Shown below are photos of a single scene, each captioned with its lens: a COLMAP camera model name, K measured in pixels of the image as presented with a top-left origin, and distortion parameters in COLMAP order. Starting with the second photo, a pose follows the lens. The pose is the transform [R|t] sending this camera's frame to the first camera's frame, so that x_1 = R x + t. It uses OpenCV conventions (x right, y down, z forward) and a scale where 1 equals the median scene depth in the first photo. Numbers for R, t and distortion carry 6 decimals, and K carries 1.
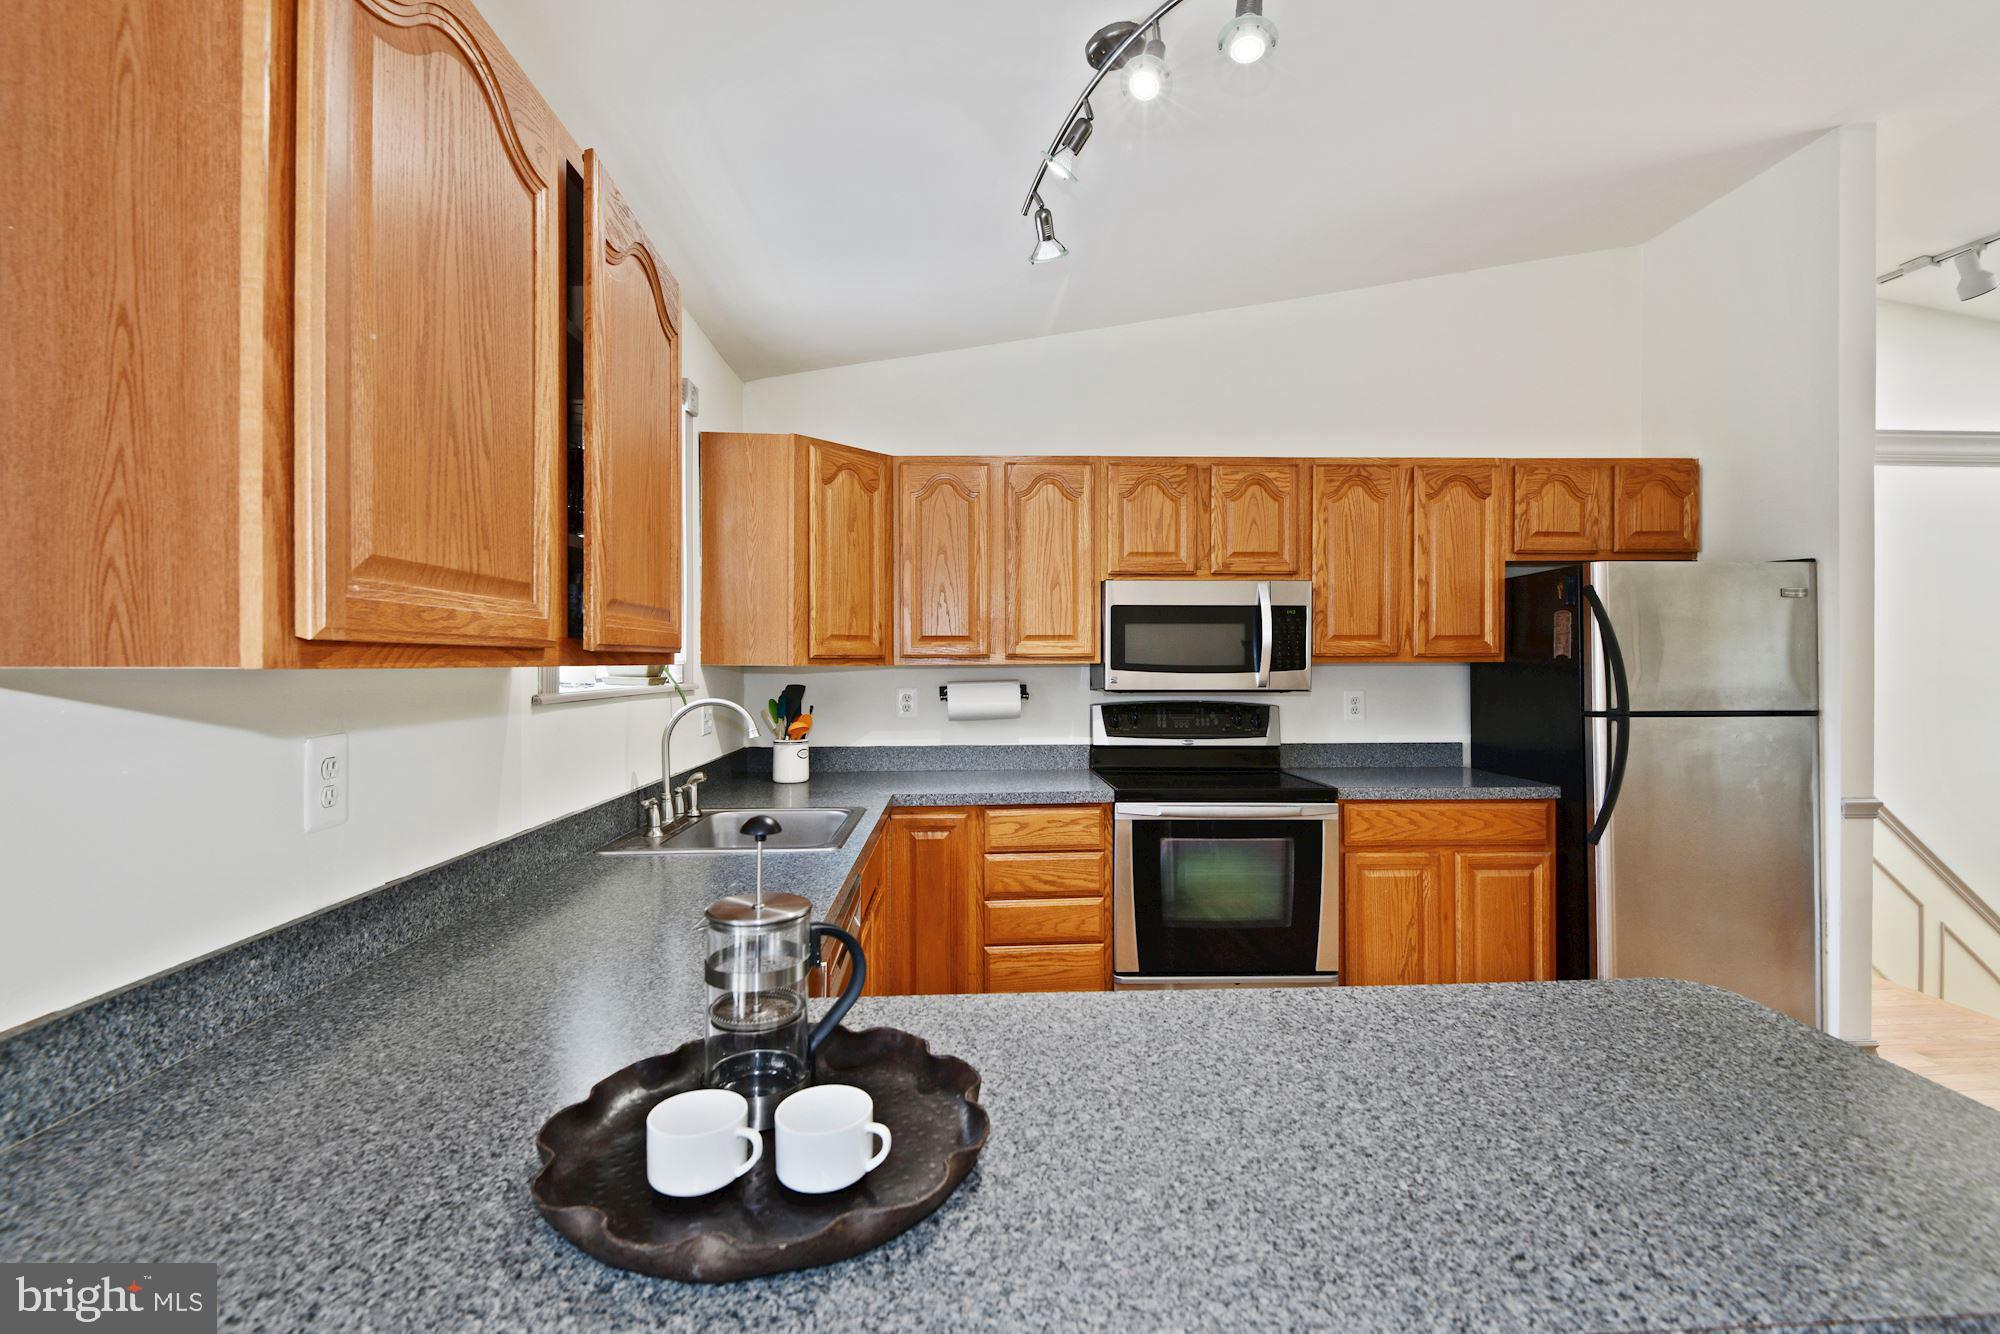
lens RADIAL K [[932.6, 0, 987.4], [0, 932.6, 661.0], [0, 0, 1]] dist [0.028966, -0.027364]
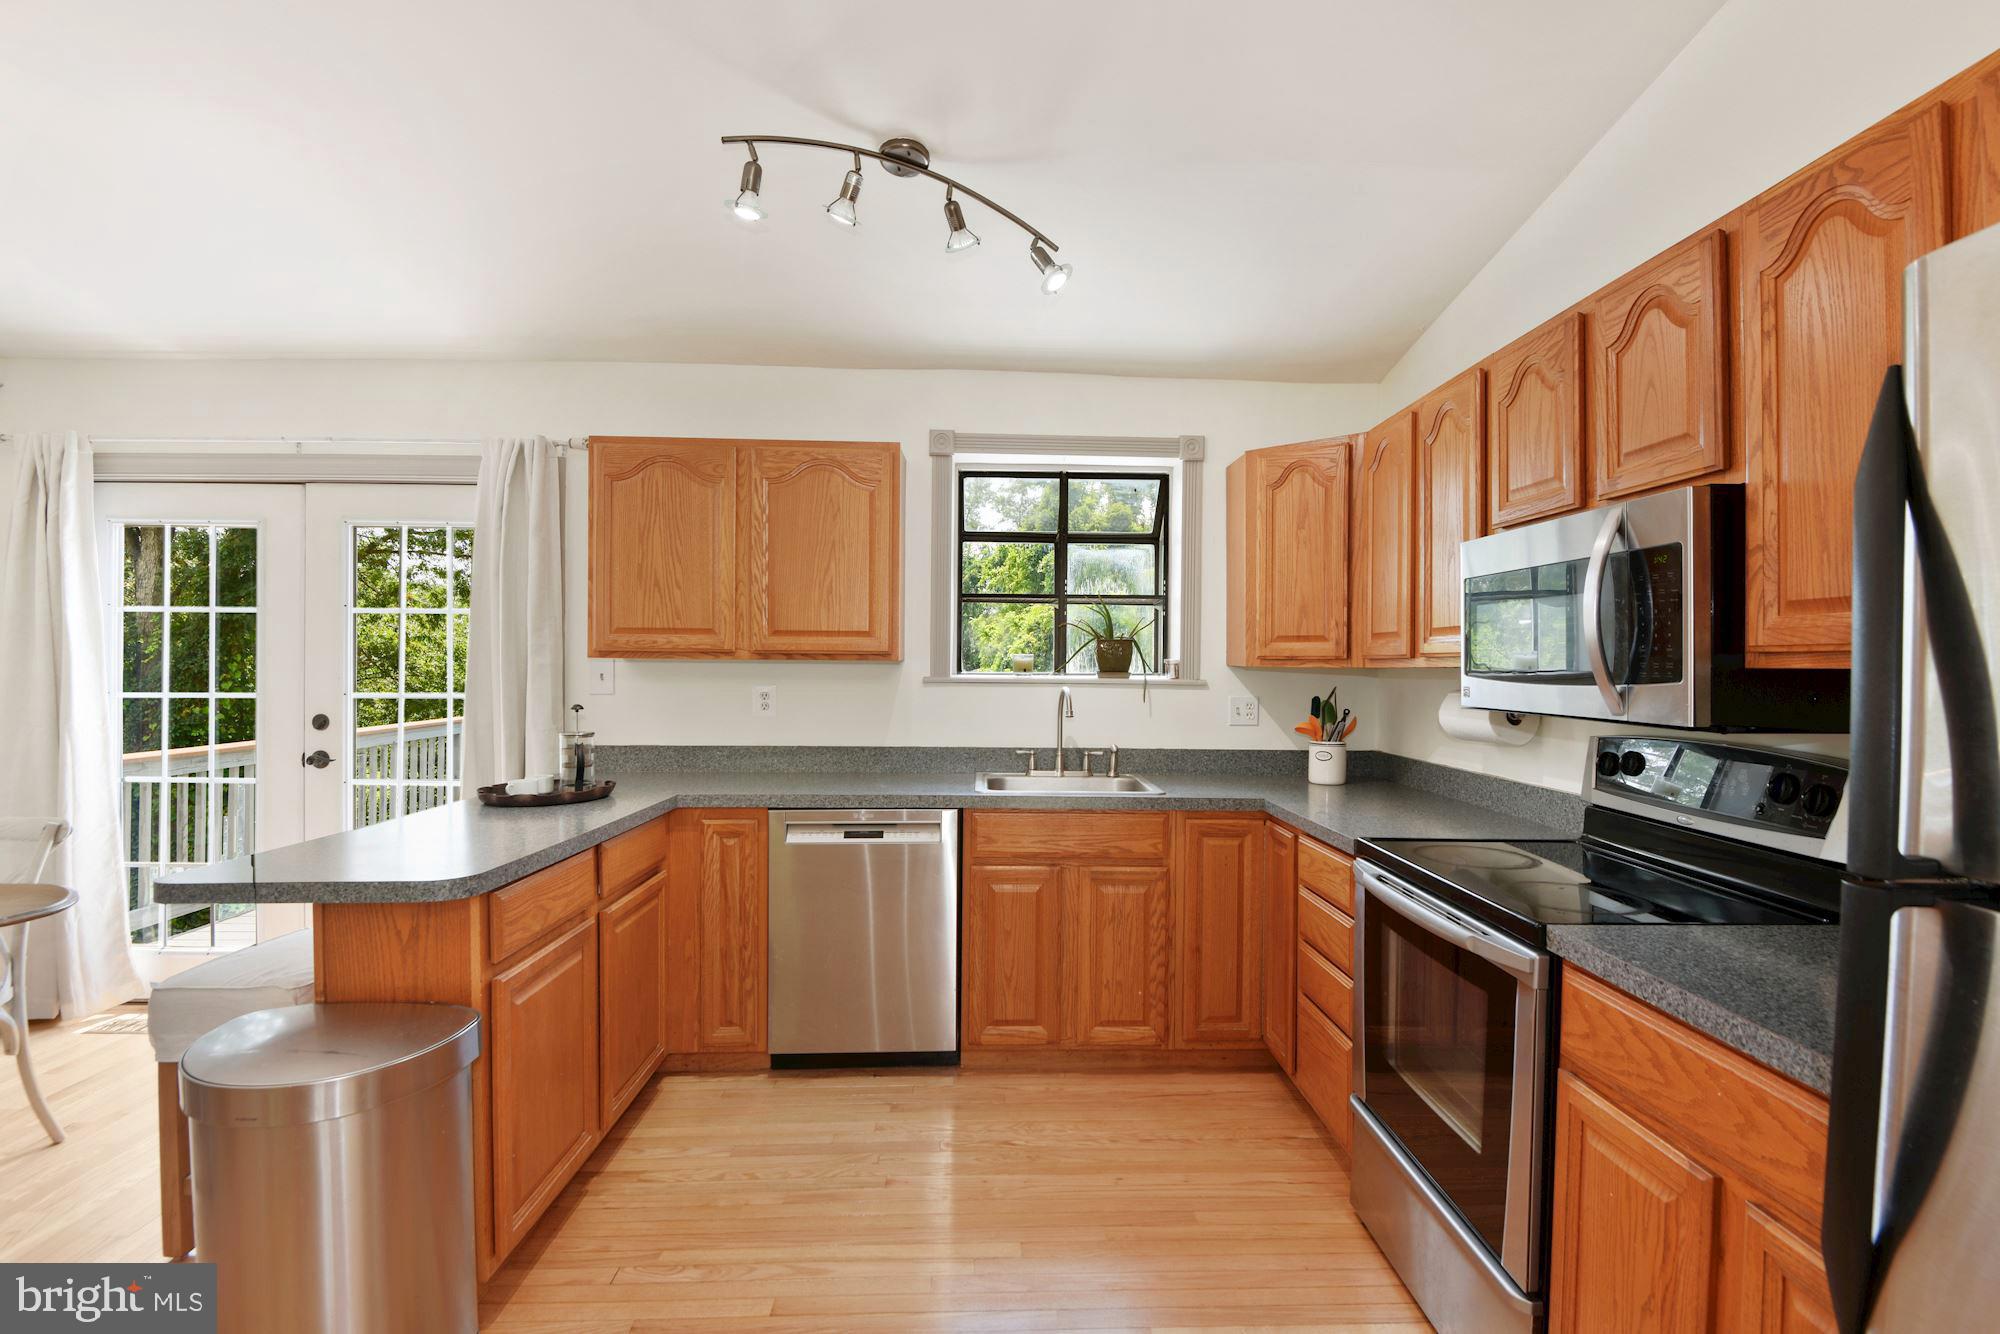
lens RADIAL K [[943.5, 0, 1034.8], [0, 943.5, 663.6], [0, 0, 1]] dist [0.016532, -0.028207]
pose [[0.010890, 0.001672, -0.999939, 0.814266], [-0.009239, 0.999956, 0.001571, 0.002380], [0.999898, 0.009221, 0.010905, 0.690212]]
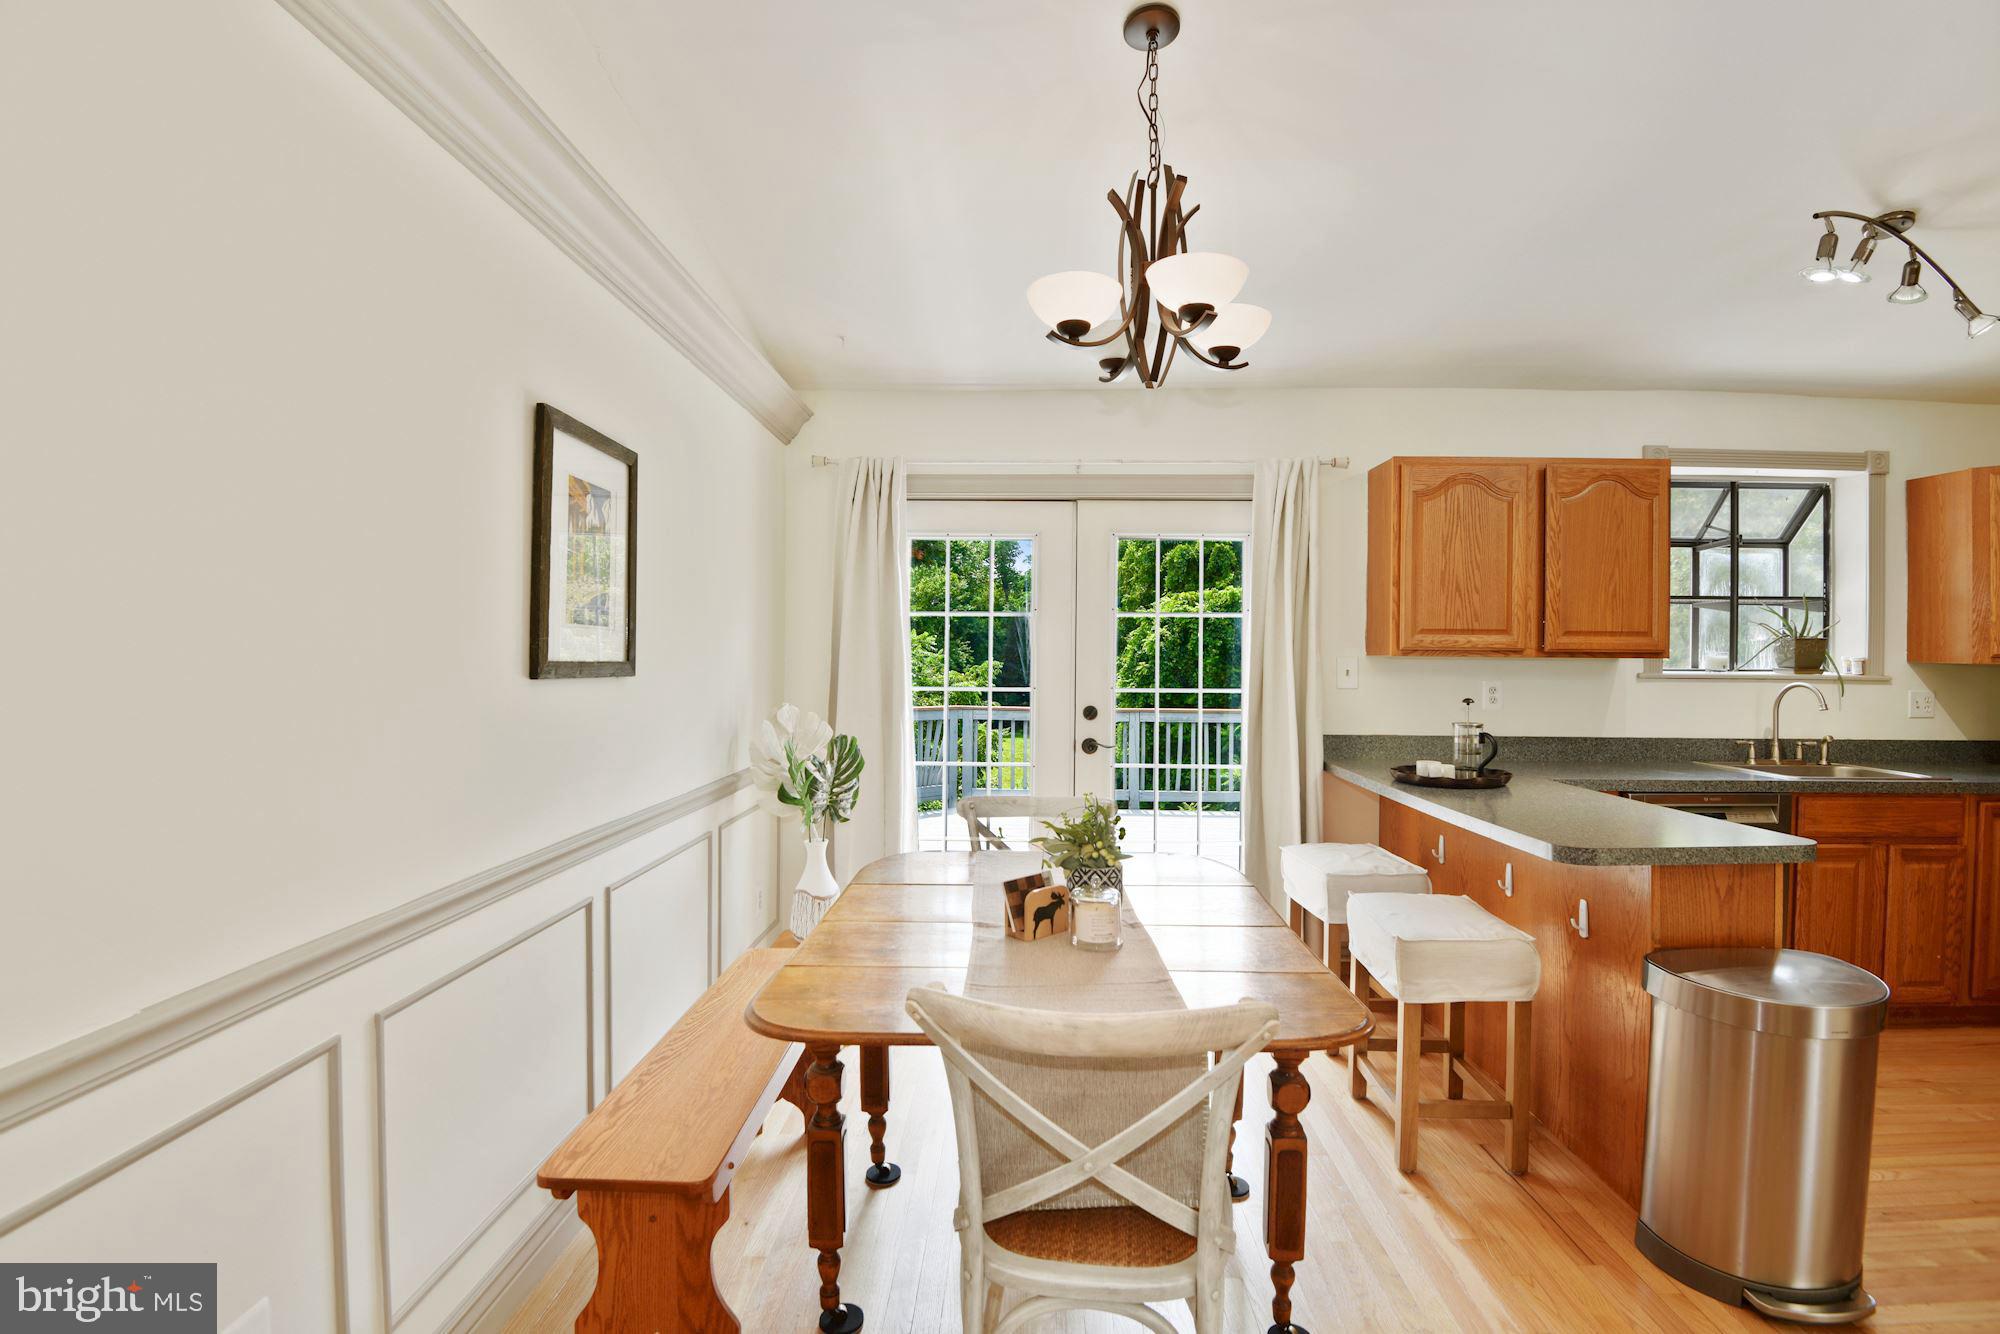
lens RADIAL K [[937.5, 0, 1027.6], [0, 937.5, 655.6], [0, 0, 1]] dist [-0.015635, -0.016055]
pose [[-0.061134, 0.002365, -0.998127, 0.930470], [-0.009044, 0.999955, 0.002923, 0.002461], [0.998089, 0.009206, -0.061110, -0.110999]]
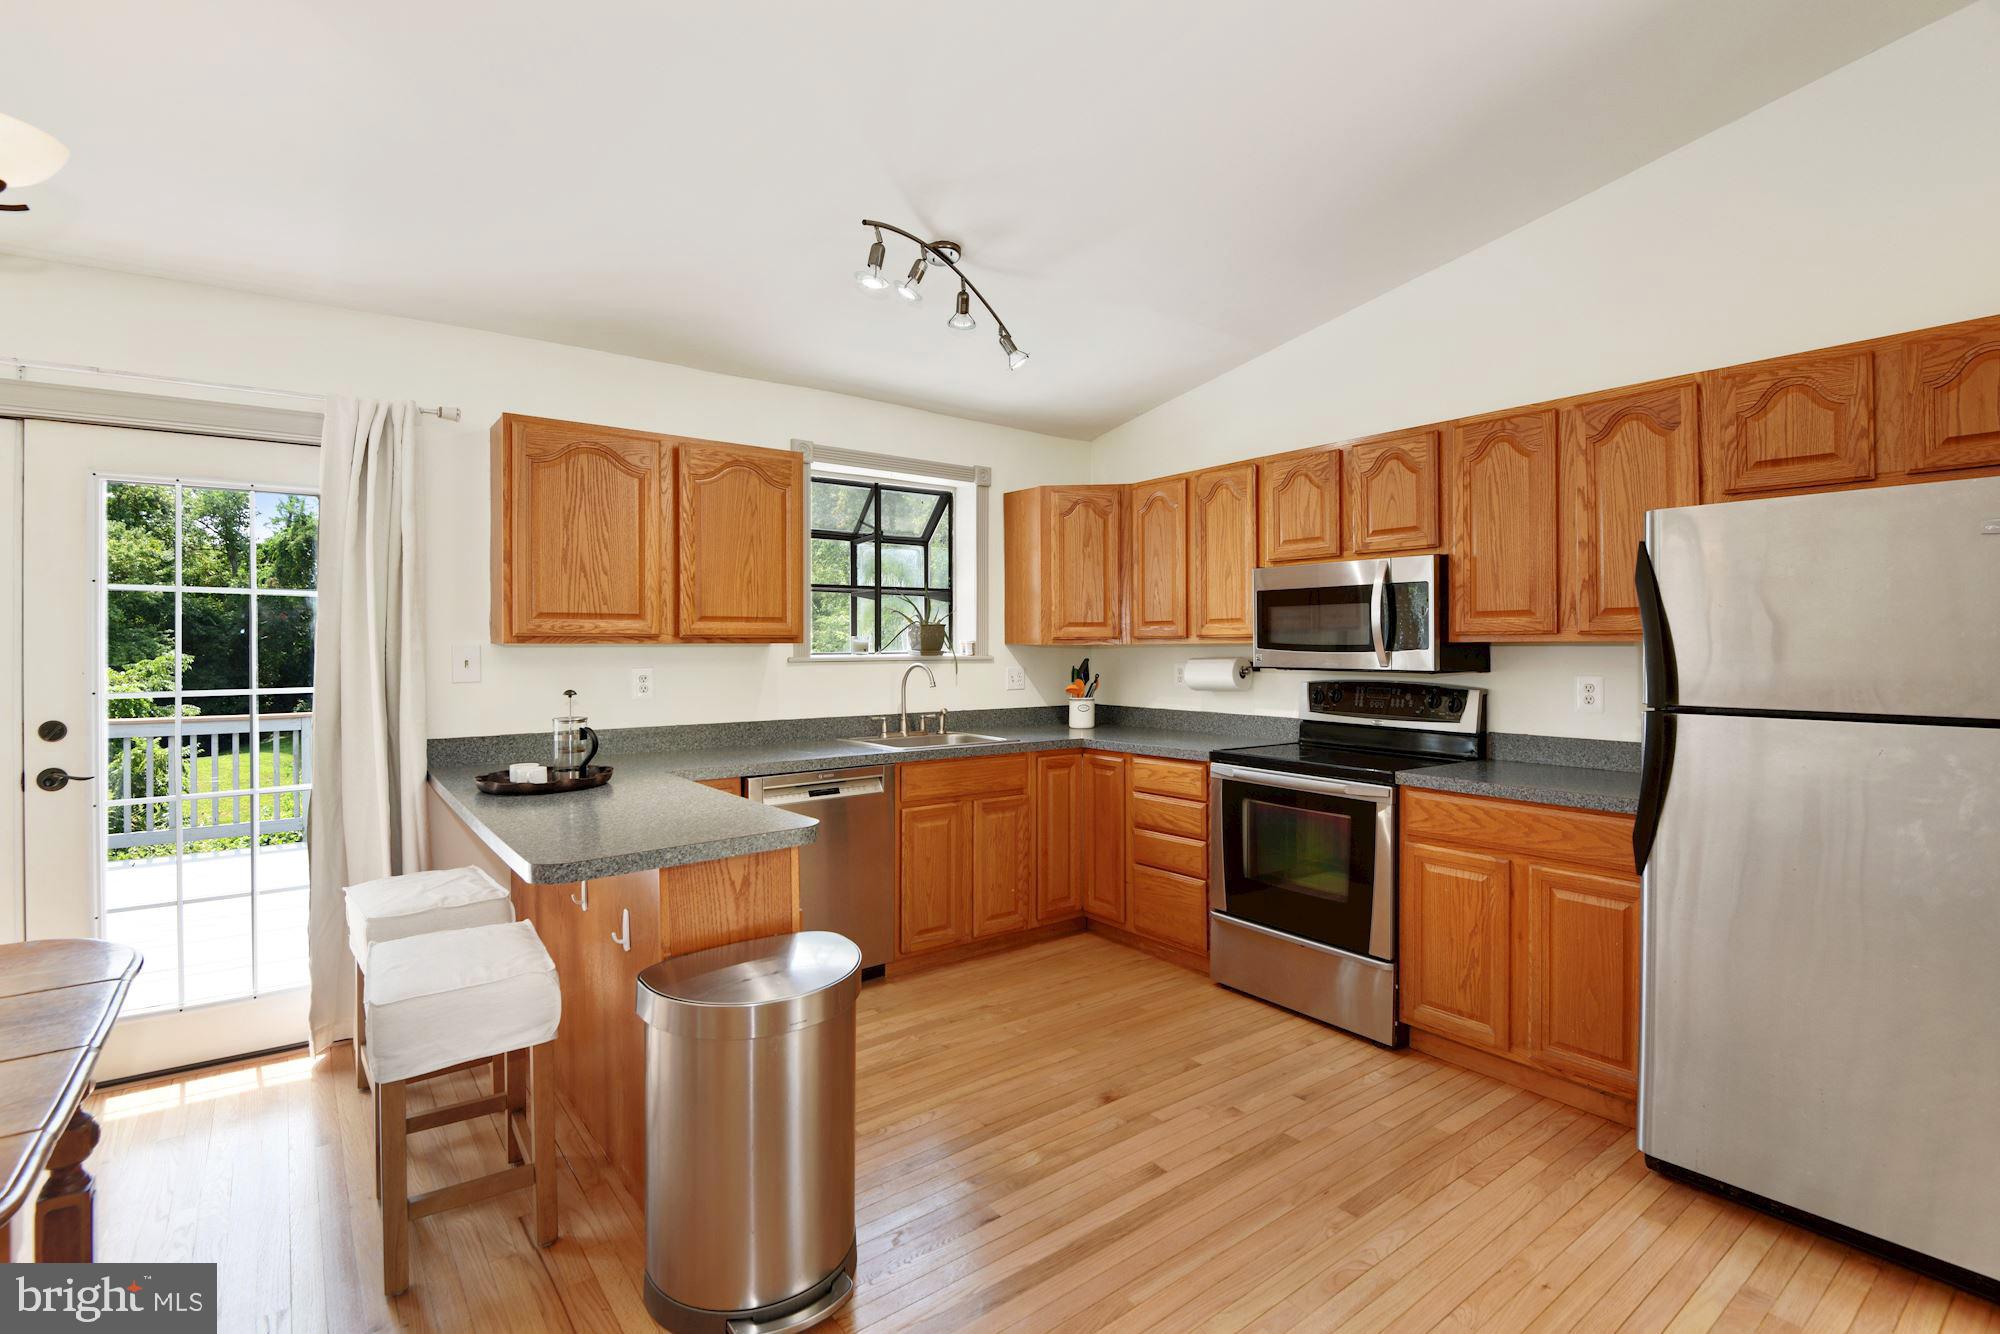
lens RADIAL K [[921.9, 0, 1014.9], [0, 921.9, 645.8], [0, 0, 1]] dist [-0.000349, -0.026191]
pose [[0.576178, 0.001710, -0.817322, 0.873969], [0.001403, 0.999994, 0.003082, 0.002409], [0.817323, -0.002923, 0.576172, 0.128969]]
